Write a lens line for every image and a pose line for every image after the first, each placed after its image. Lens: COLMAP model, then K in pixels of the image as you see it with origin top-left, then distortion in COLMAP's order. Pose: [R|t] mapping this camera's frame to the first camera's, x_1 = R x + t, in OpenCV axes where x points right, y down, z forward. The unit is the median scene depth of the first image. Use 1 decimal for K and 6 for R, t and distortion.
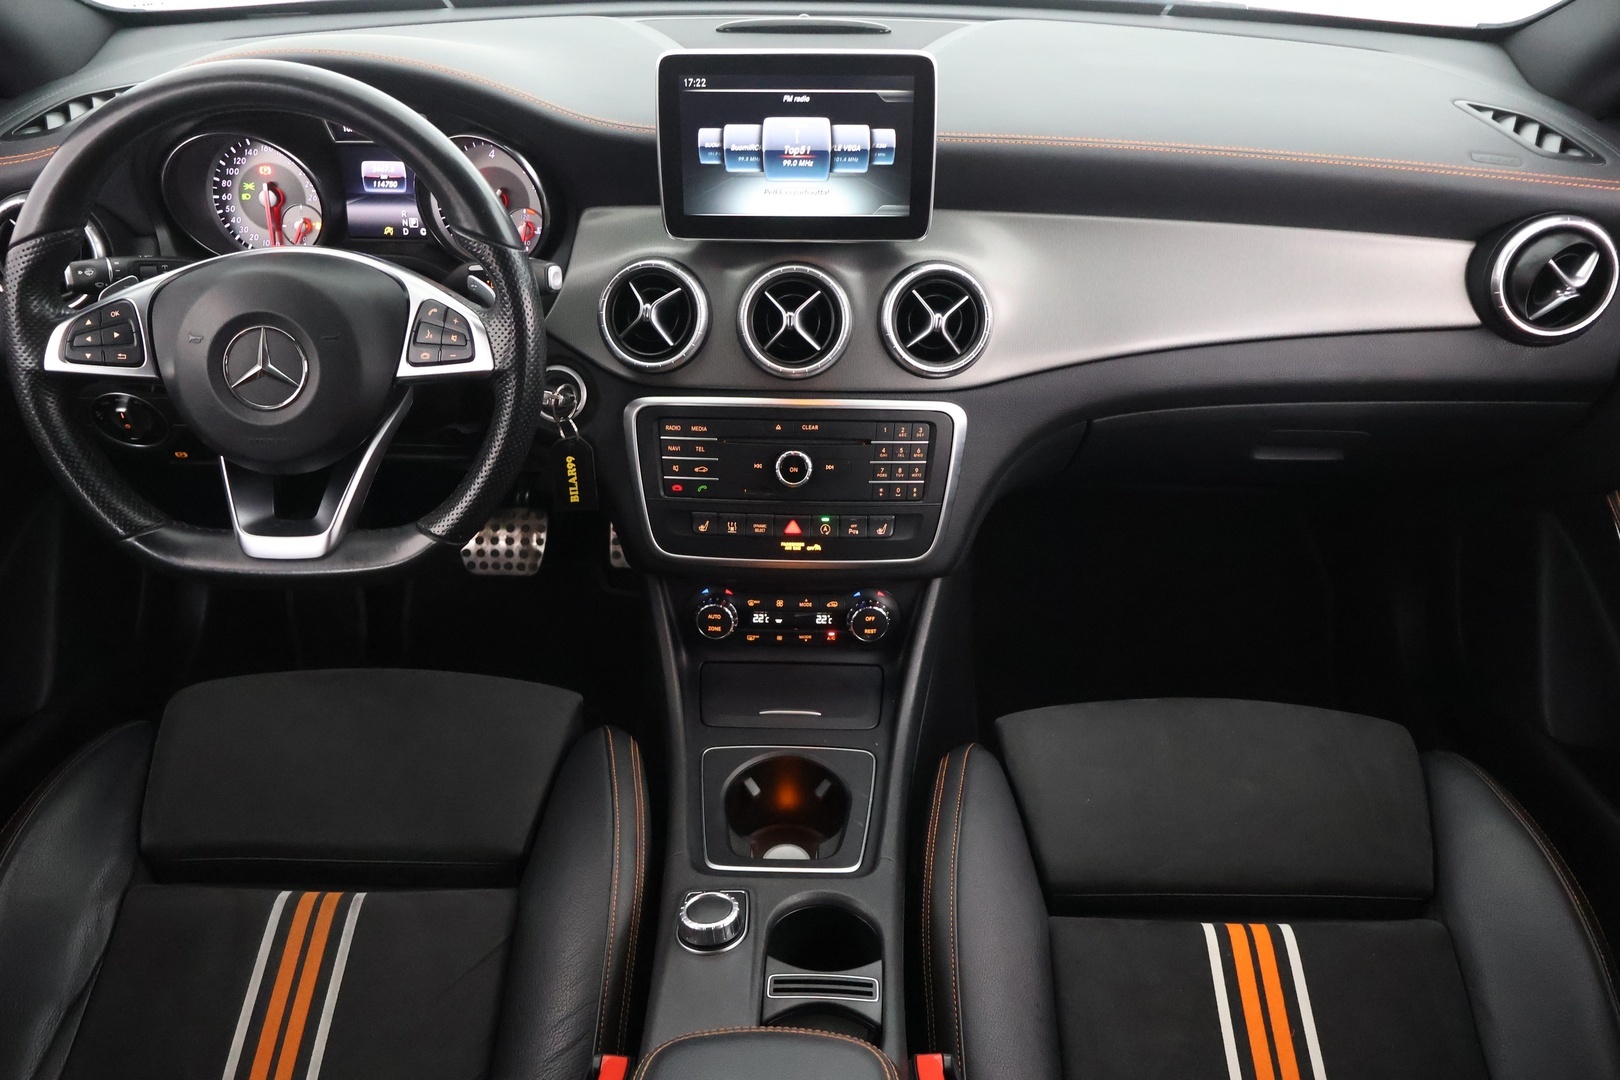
lens RADIAL K [[1354.2, 0, 802.7], [0, 1354.2, 531.9], [0, 0, 1]] dist [-0.008391, 0.012899]
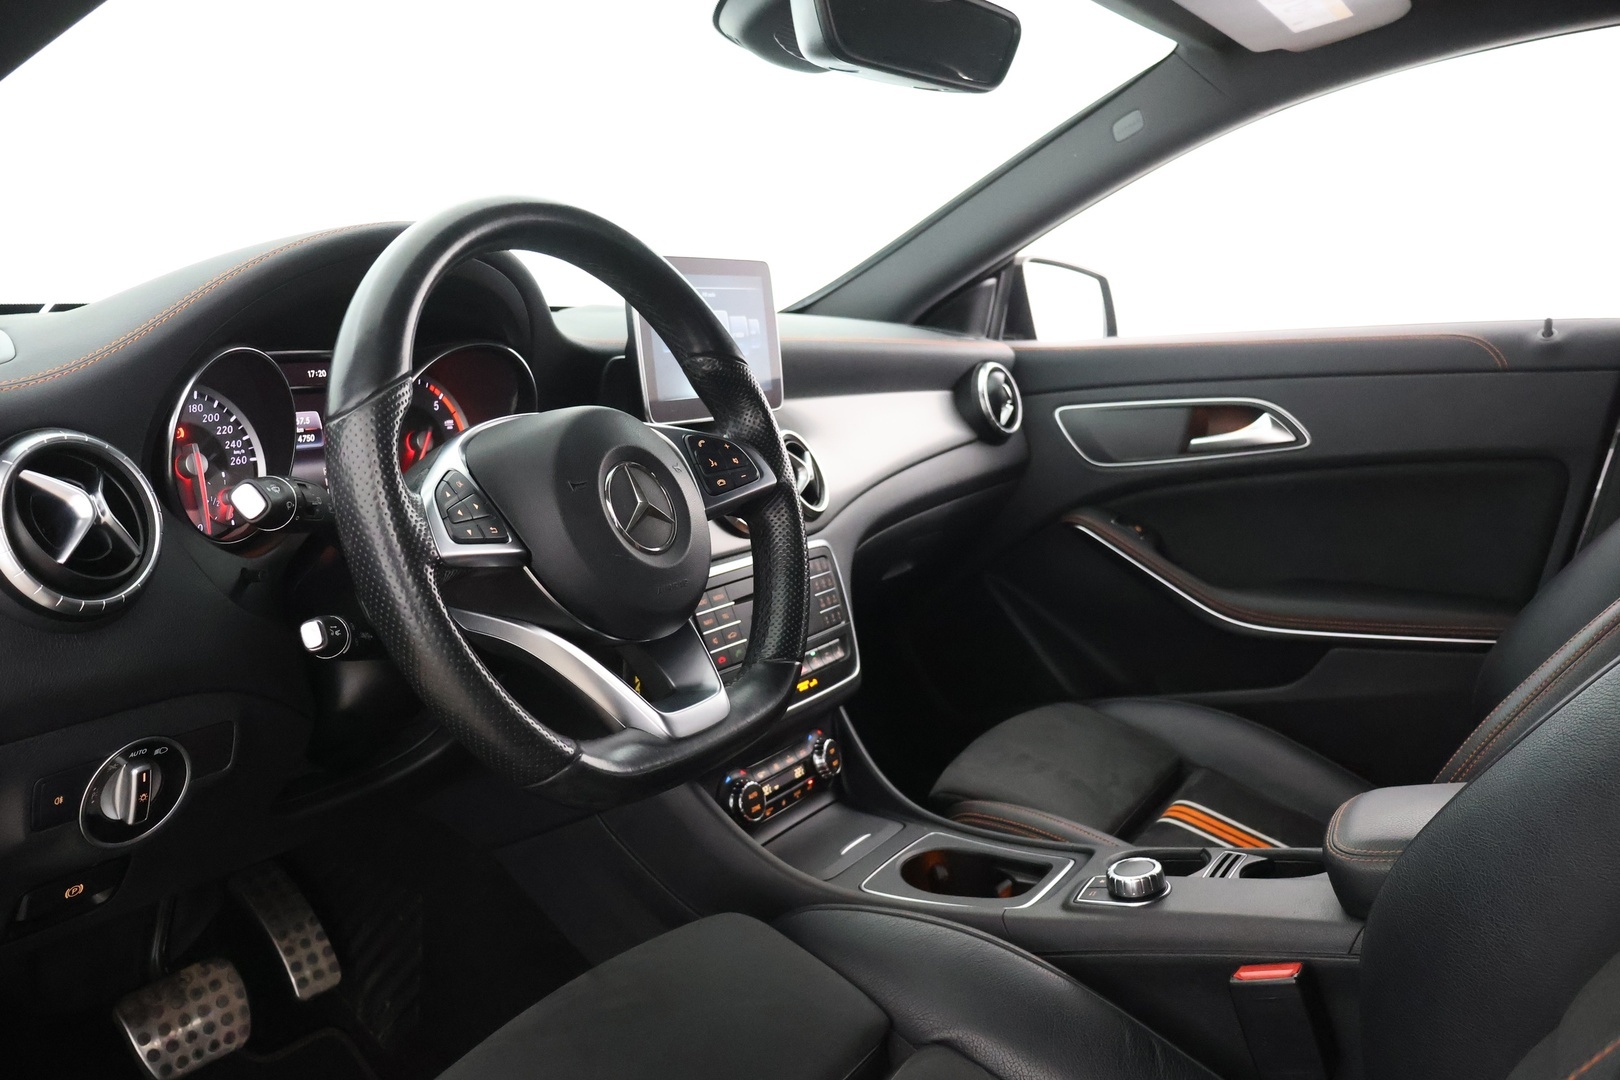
lens RADIAL K [[1354.2, 0, 804.8], [0, 1354.2, 536.2], [0, 0, 1]] dist [-0.008391, 0.012899]
pose [[0.498248, -0.145074, 0.854811, -0.900650], [0.476185, 0.869689, -0.129957, 0.046847], [-0.724567, 0.471799, 0.502403, 0.413331]]
